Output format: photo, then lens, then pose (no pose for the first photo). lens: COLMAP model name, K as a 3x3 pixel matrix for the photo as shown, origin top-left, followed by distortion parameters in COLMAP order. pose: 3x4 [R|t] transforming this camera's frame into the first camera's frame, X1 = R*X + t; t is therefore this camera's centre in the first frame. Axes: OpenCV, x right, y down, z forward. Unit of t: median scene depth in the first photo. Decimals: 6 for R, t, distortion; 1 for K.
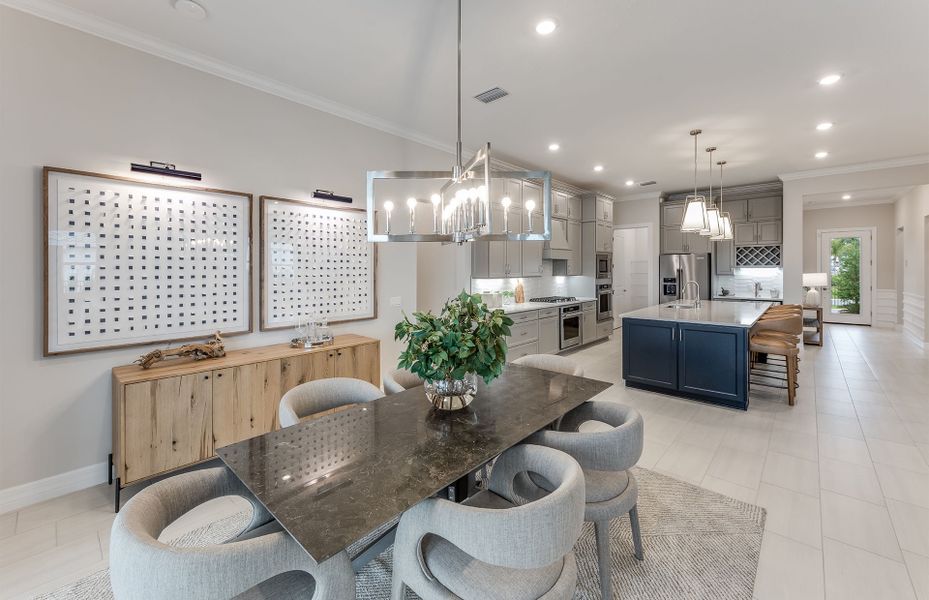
lens RADIAL K [[375.1, 0, 466.0], [0, 375.1, 271.5], [0, 0, 1]] dist [0.012819, -0.000589]
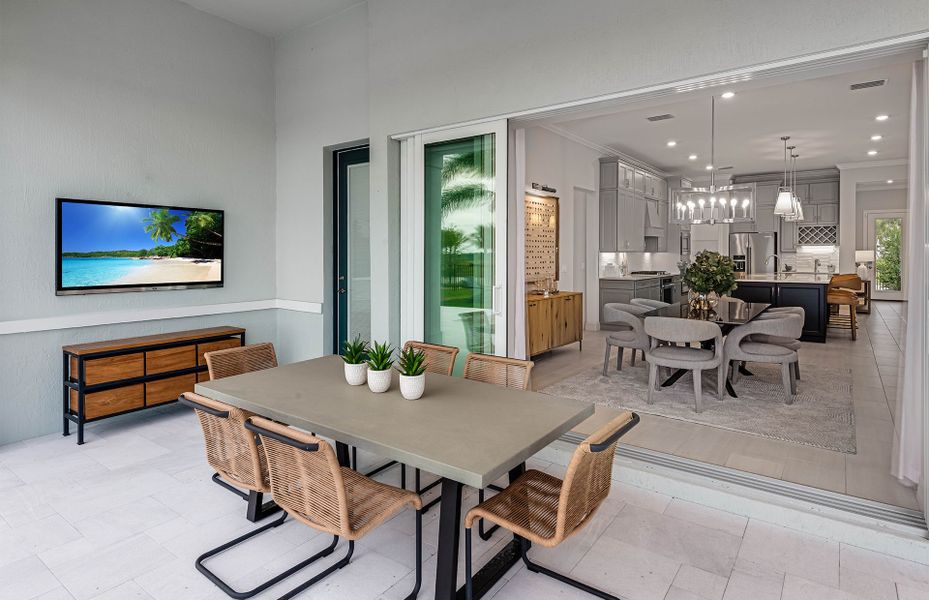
lens RADIAL K [[505.3, 0, 460.4], [0, 505.3, 260.6], [0, 0, 1]] dist [0.005847, 0.000850]
pose [[0.996213, 0.000093, 0.086946, -0.459921], [-0.000634, 0.999981, 0.006194, 0.029040], [-0.086944, -0.006226, 0.996194, -0.450235]]
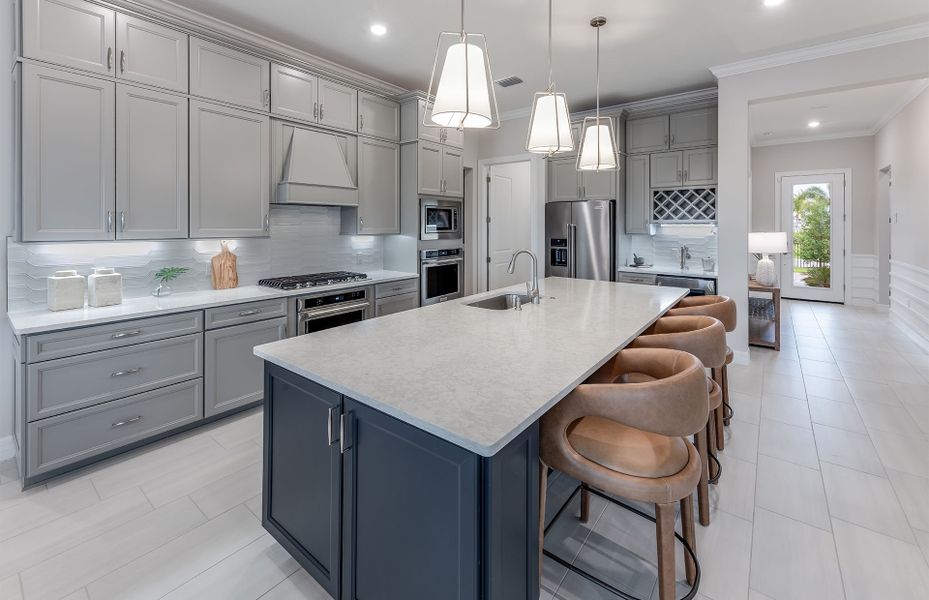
lens RADIAL K [[393.2, 0, 464.1], [0, 393.2, 225.1], [0, 0, 1]] dist [0.012253, 0.000181]
pose [[0.997338, 0.006380, 0.072635, 0.407661], [-0.006185, 0.999977, -0.002909, -0.003318], [-0.072652, 0.002452, 0.997354, 0.421345]]
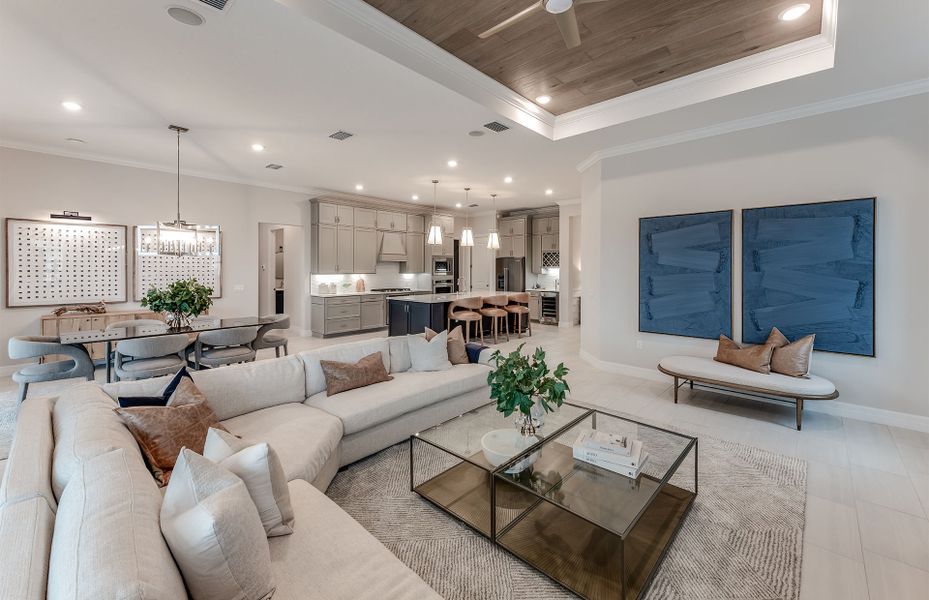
lens RADIAL K [[375.1, 0, 466.0], [0, 375.1, 271.5], [0, 0, 1]] dist [0.012819, -0.000589]
pose [[0.999911, 0.006819, -0.011471, 0.530861], [-0.006779, 0.999971, 0.003522, -0.000830], [0.011494, -0.003444, 0.999928, -0.393571]]
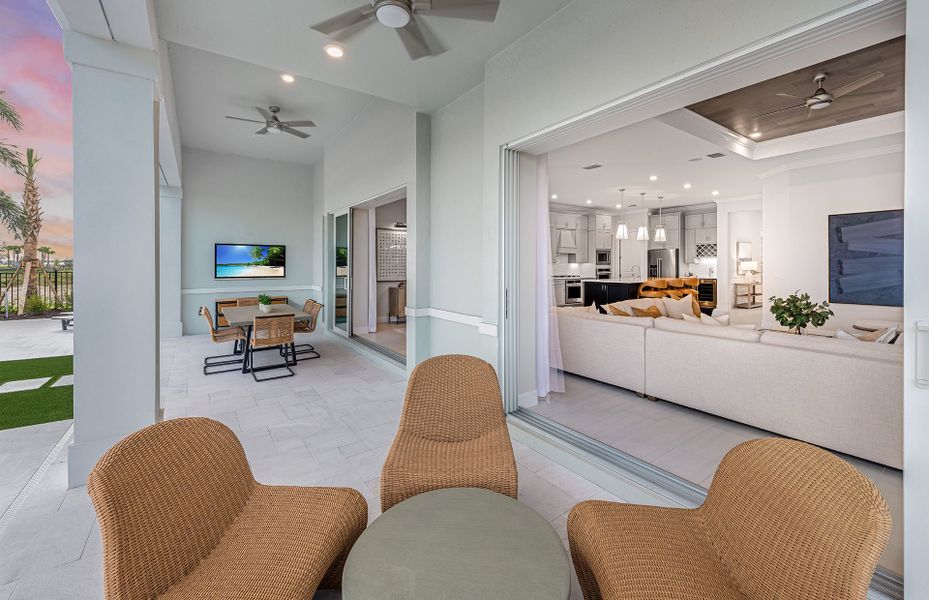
lens RADIAL K [[375.1, 0, 466.0], [0, 375.1, 271.5], [0, 0, 1]] dist [0.012819, -0.000589]
pose [[0.974642, 0.006805, -0.223667, 0.175275], [-0.003265, 0.999864, 0.016196, 0.025470], [0.223746, -0.015055, 0.974531, -0.803888]]
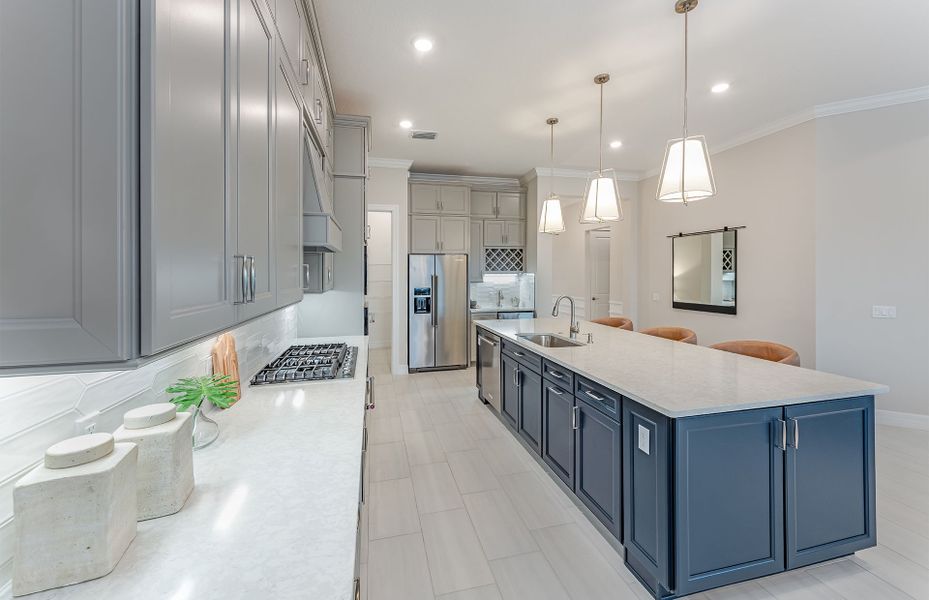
lens RADIAL K [[375.1, 0, 466.0], [0, 375.1, 271.5], [0, 0, 1]] dist [0.012819, -0.000589]
pose [[0.553170, 0.007520, 0.833034, 0.012763], [0.011762, 0.999789, -0.016836, -0.000858], [-0.832985, 0.019111, 0.552965, 0.677306]]
